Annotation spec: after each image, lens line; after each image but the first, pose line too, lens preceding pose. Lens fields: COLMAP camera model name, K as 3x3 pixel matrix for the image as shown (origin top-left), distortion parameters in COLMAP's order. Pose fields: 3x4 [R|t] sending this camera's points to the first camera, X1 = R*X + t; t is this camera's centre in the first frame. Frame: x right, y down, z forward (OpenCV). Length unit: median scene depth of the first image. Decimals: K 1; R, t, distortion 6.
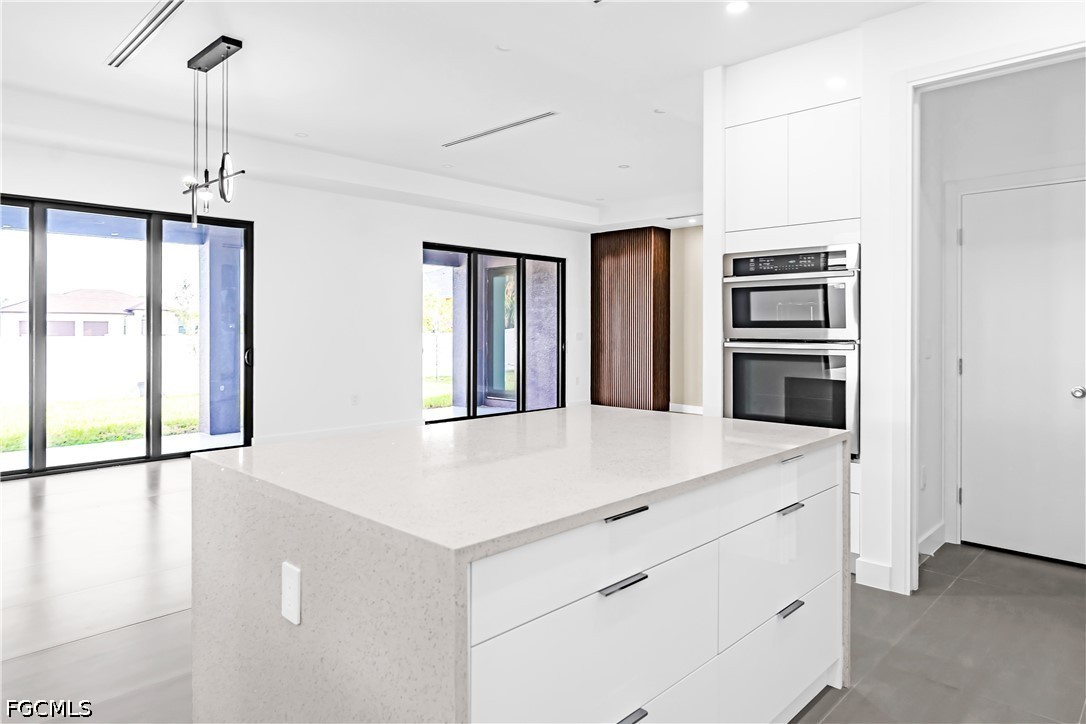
lens RADIAL K [[663.8, 0, 547.4], [0, 663.8, 328.3], [0, 0, 1]] dist [0.002461, 0.002365]
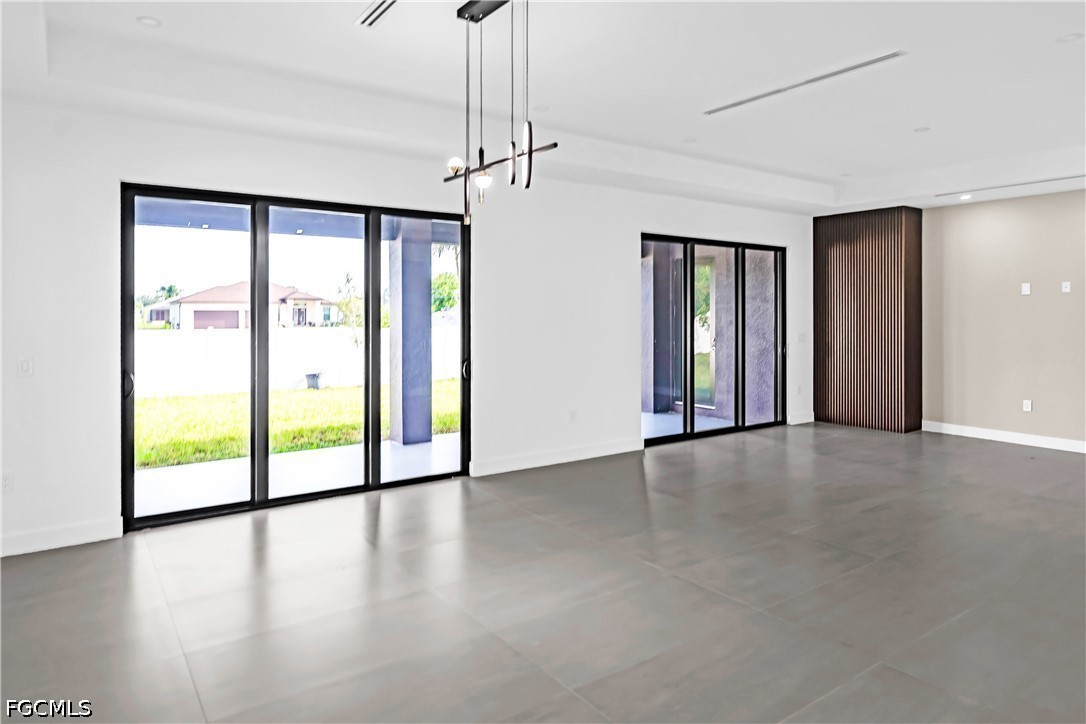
lens RADIAL K [[653.0, 0, 539.5], [0, 653.0, 311.4], [0, 0, 1]] dist [0.016370, 0.000109]
pose [[0.983721, -0.001848, -0.179690, -0.188129], [0.001369, 0.999995, -0.002791, -0.028726], [0.179695, 0.002500, 0.983719, 0.161385]]
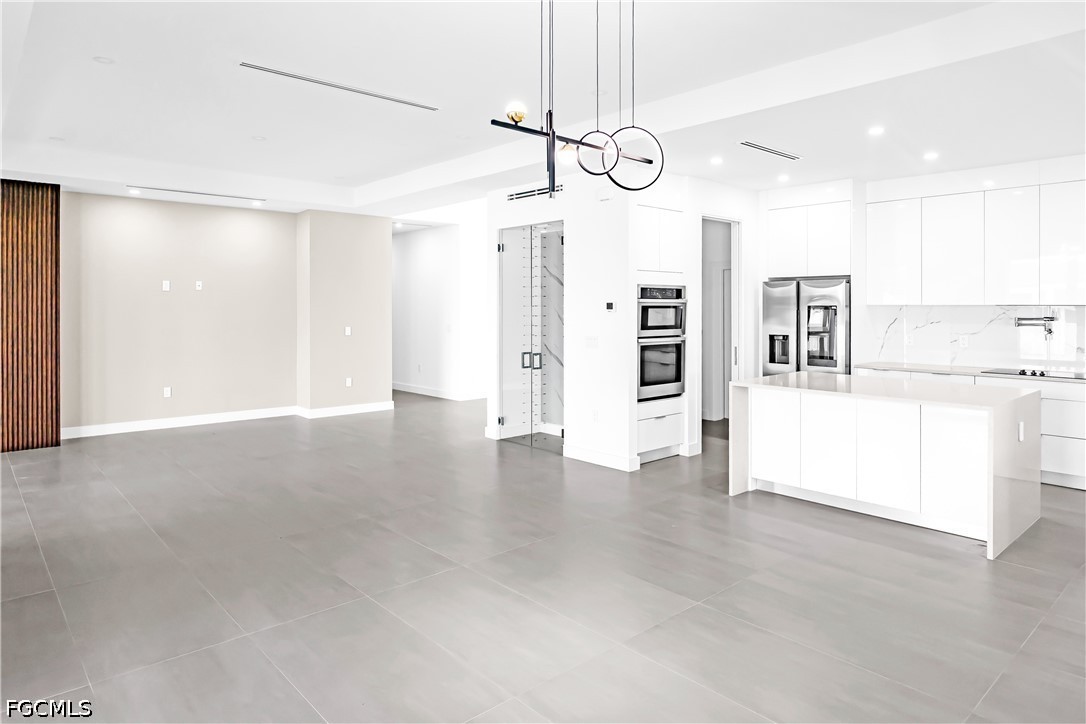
lens RADIAL K [[659.7, 0, 542.4], [0, 659.7, 307.4], [0, 0, 1]] dist [-0.000842, 0.000203]
pose [[0.074764, -0.002707, 0.997198, -0.692910], [0.000068, 0.999996, 0.002710, -0.031478], [-0.997201, -0.000135, 0.074764, 0.579309]]
